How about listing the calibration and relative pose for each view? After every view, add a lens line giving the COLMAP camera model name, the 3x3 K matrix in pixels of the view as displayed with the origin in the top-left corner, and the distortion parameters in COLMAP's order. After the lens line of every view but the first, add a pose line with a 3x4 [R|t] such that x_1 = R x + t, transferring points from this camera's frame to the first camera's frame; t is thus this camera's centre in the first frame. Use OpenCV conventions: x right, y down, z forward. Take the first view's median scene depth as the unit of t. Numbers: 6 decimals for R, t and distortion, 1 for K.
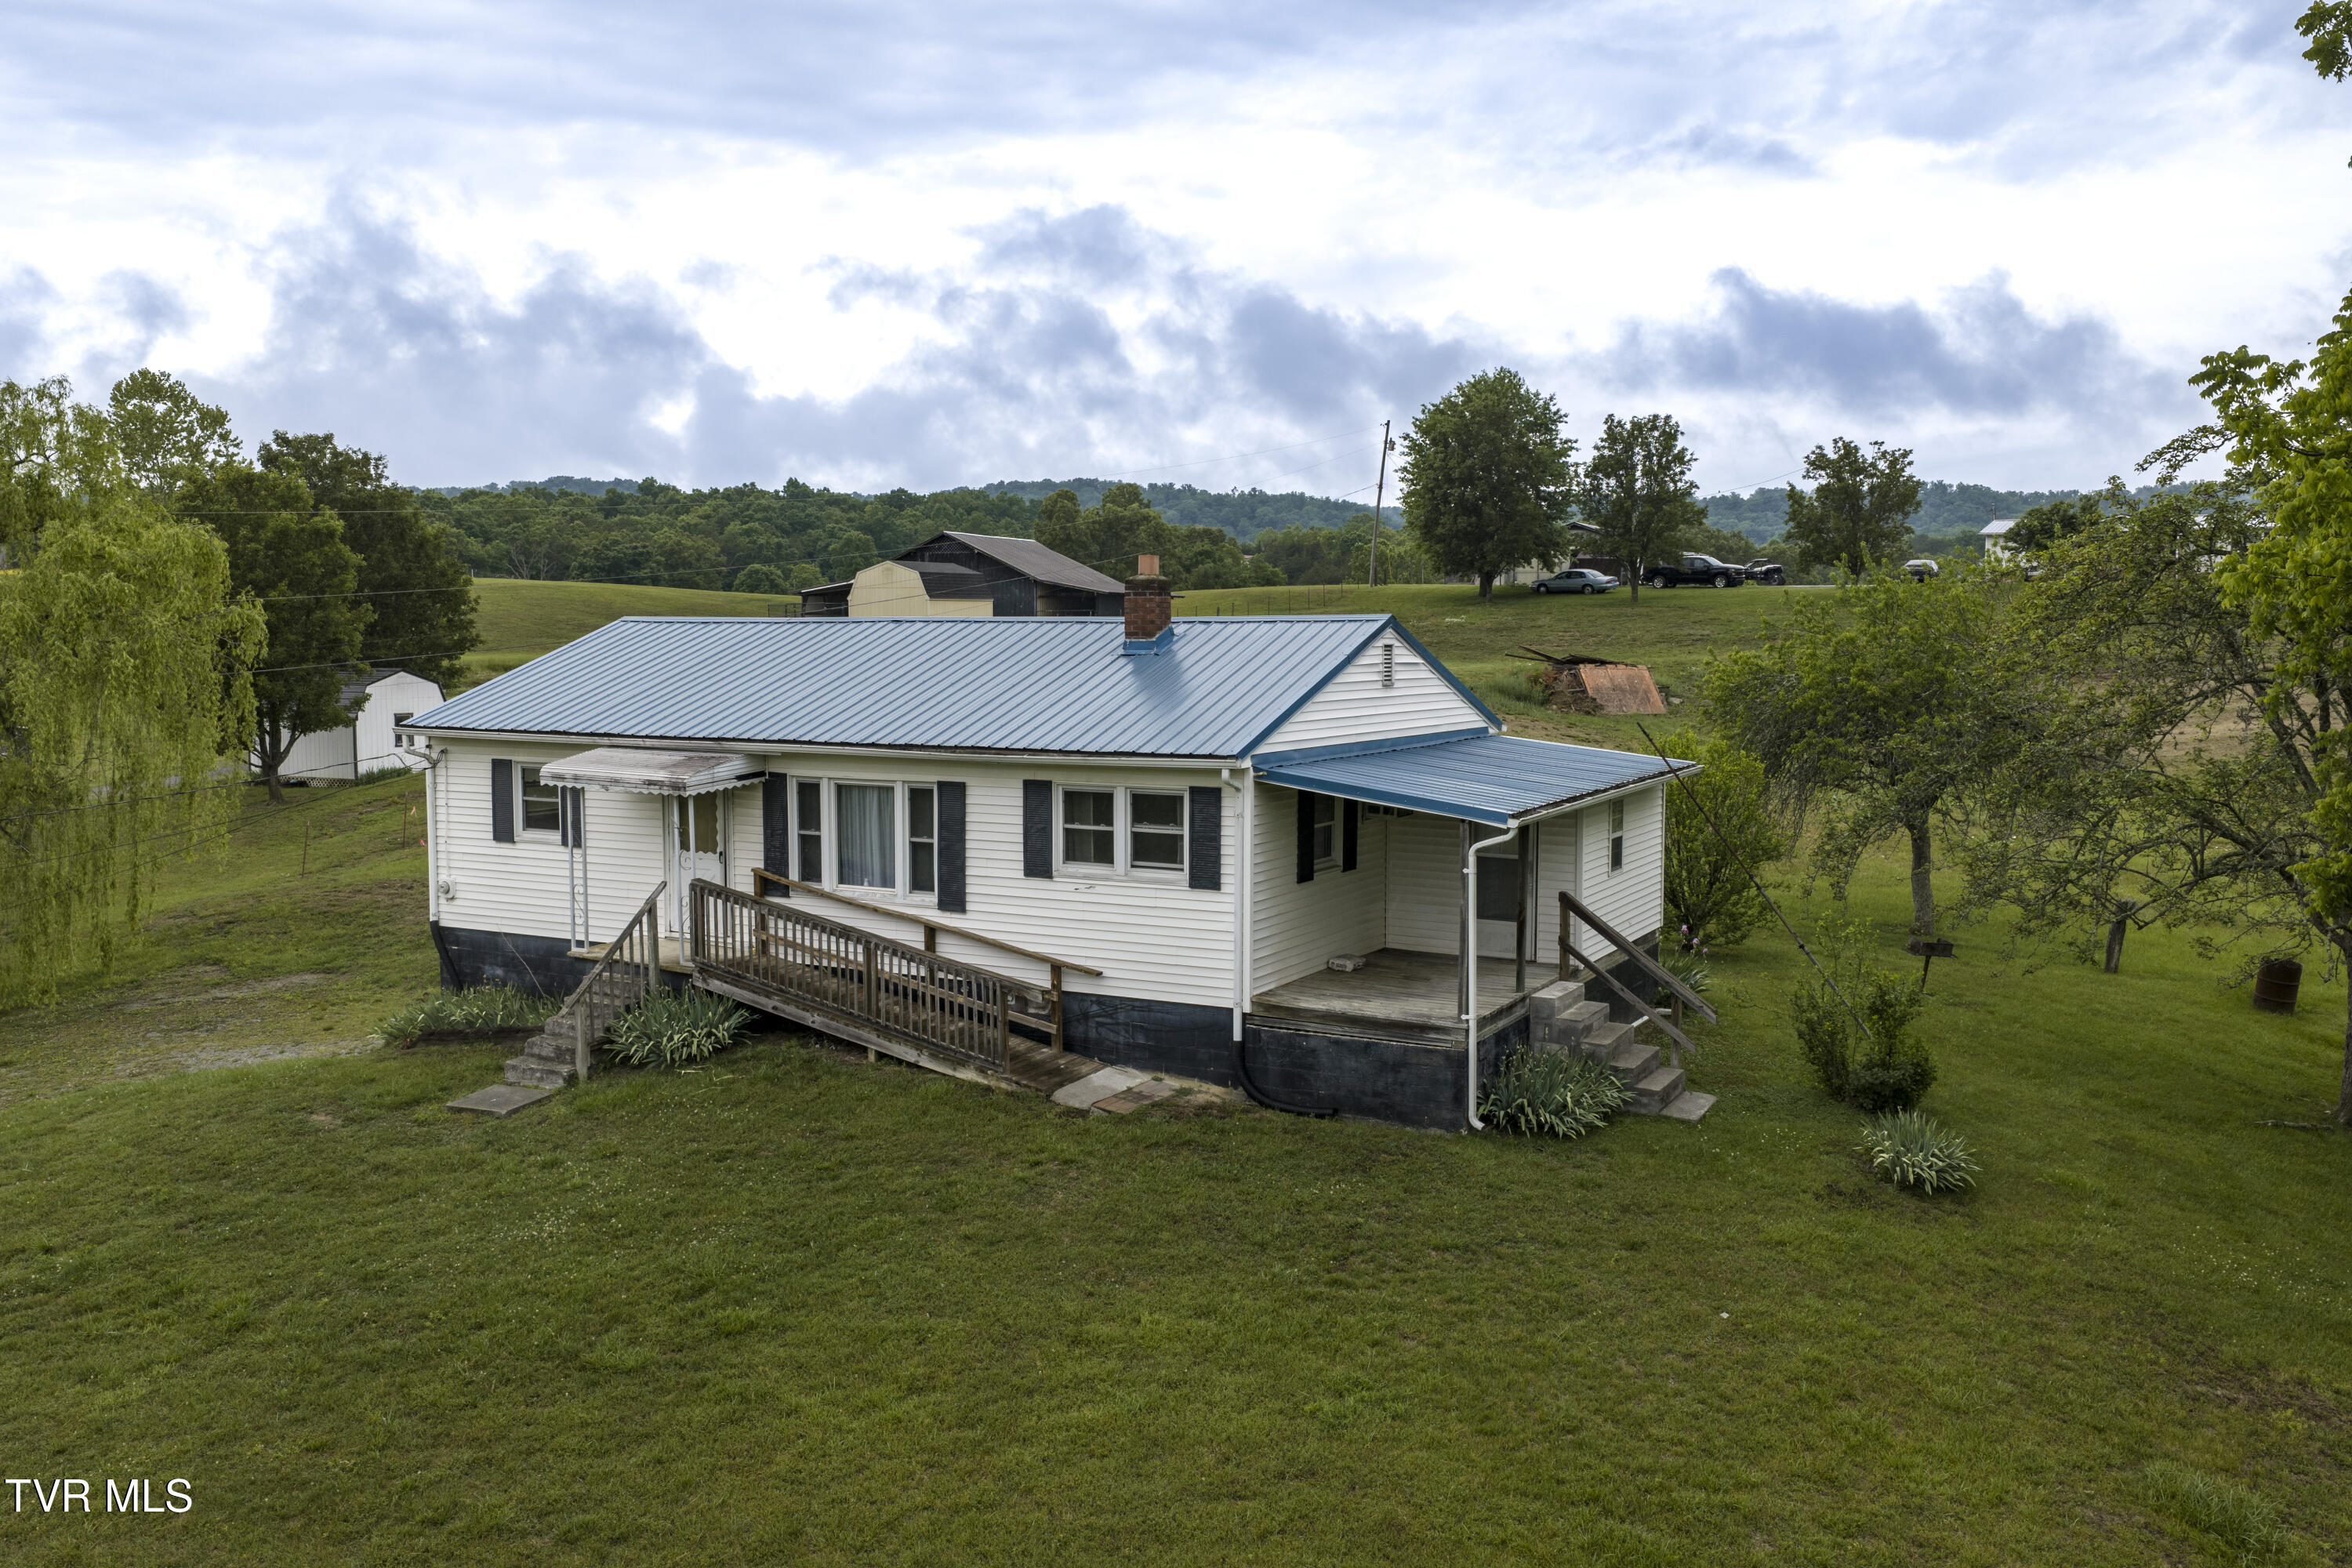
lens RADIAL K [[1941.4, 0, 1182.8], [0, 1941.4, 782.7], [0, 0, 1]] dist [0.015864, -0.017962]
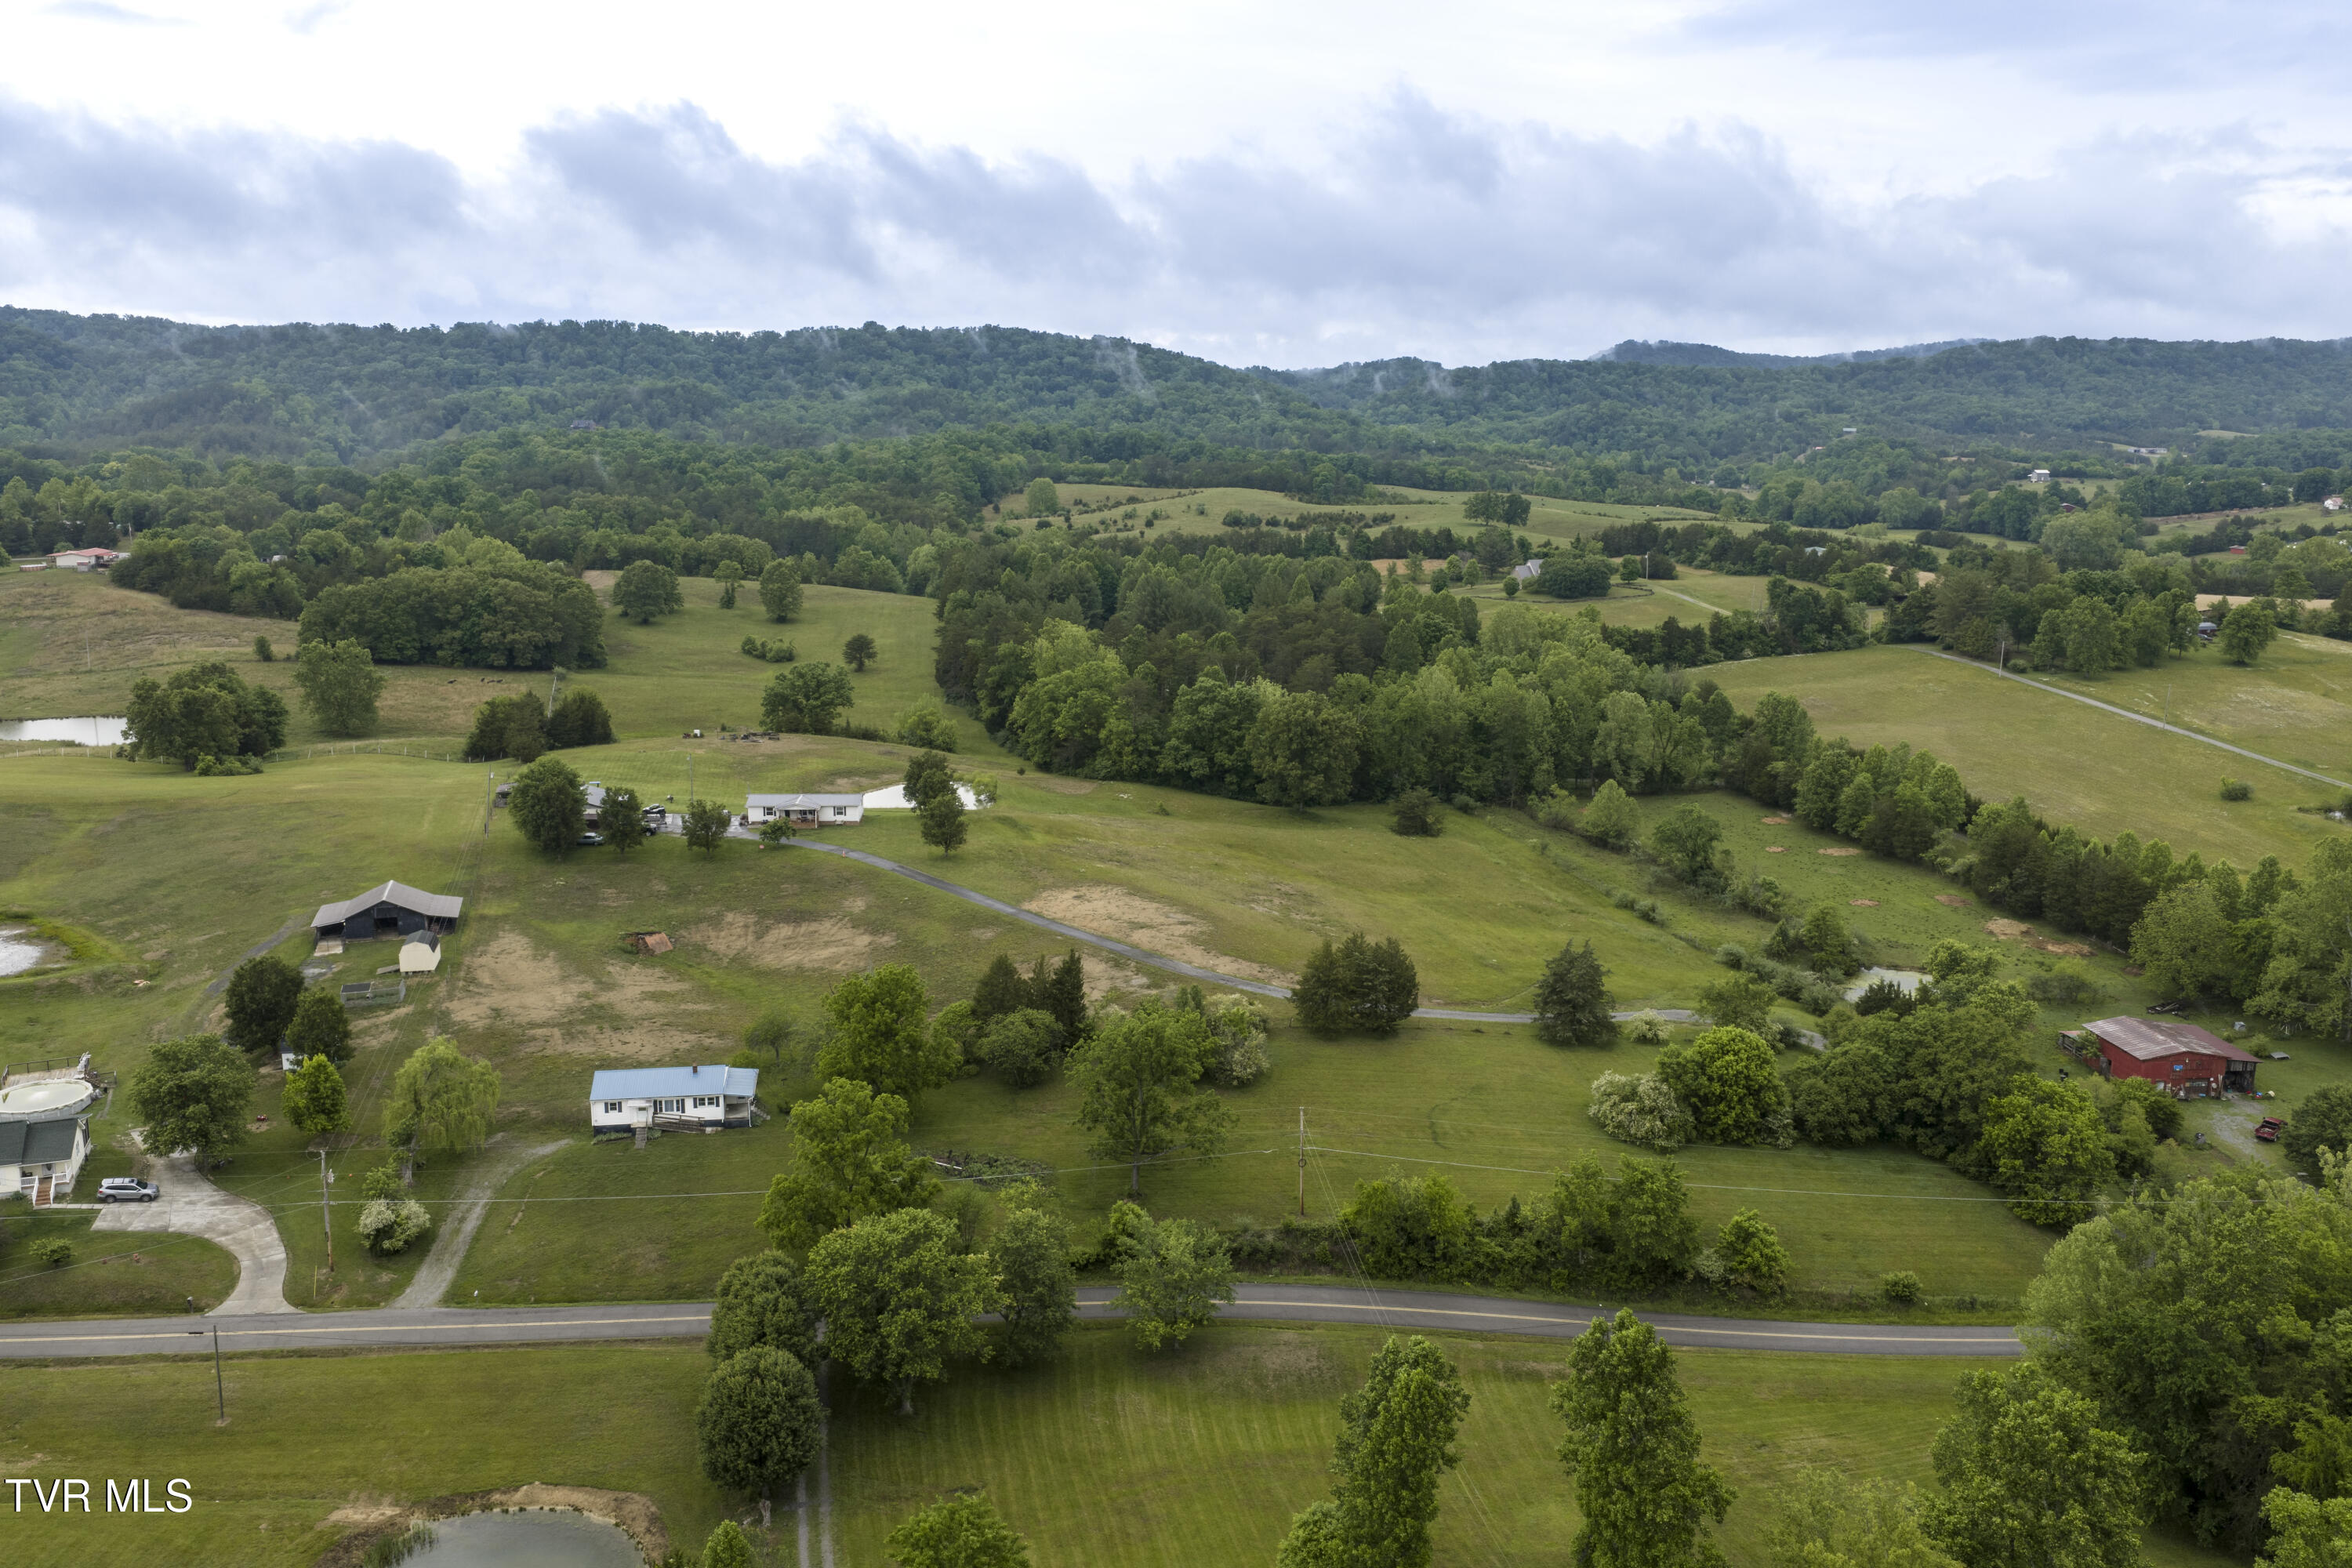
lens RADIAL K [[1941.4, 0, 1182.8], [0, 1941.4, 782.7], [0, 0, 1]] dist [0.015864, -0.017962]
pose [[0.796978, -0.116637, 0.592639, -3.237328], [0.041810, 0.989478, 0.138512, -2.442218], [-0.602559, -0.085613, 0.793469, -6.912642]]
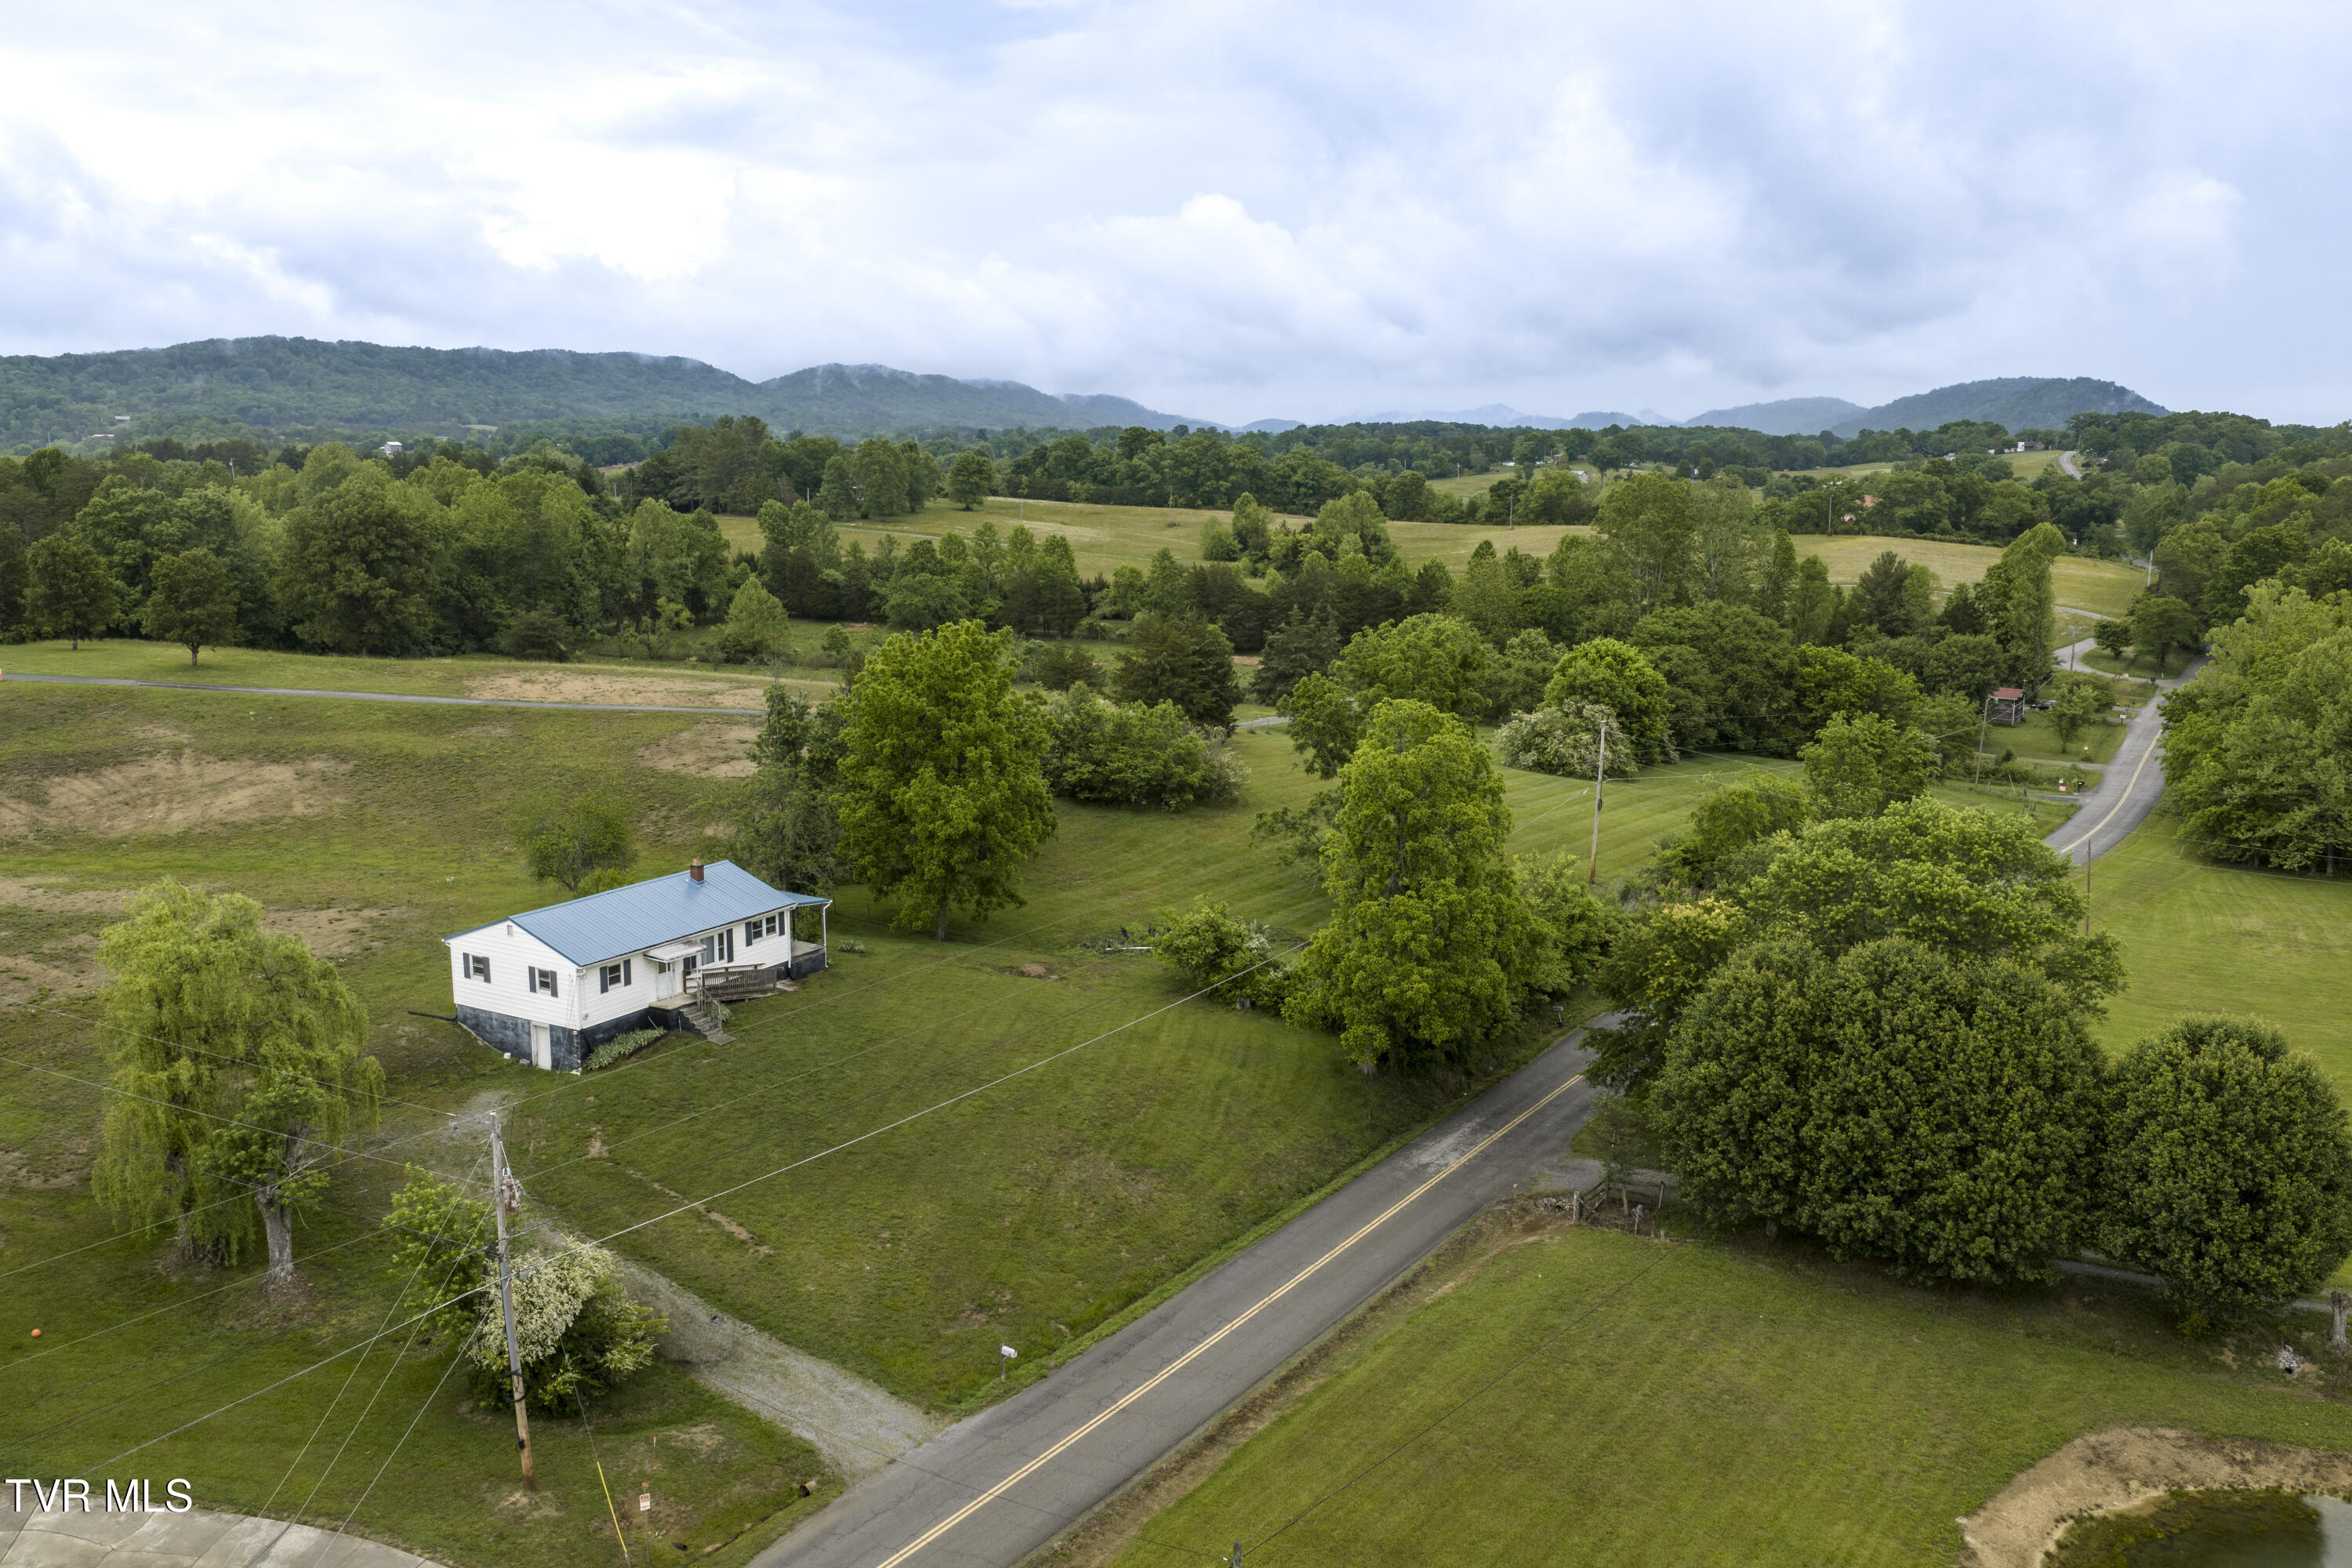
lens RADIAL K [[1941.4, 0, 1182.8], [0, 1941.4, 782.7], [0, 0, 1]] dist [0.015864, -0.017962]
pose [[0.042115, -0.179018, 0.982944, -3.770731], [0.075212, 0.981593, 0.175550, -0.883309], [-0.996278, 0.066536, 0.054804, -0.118441]]
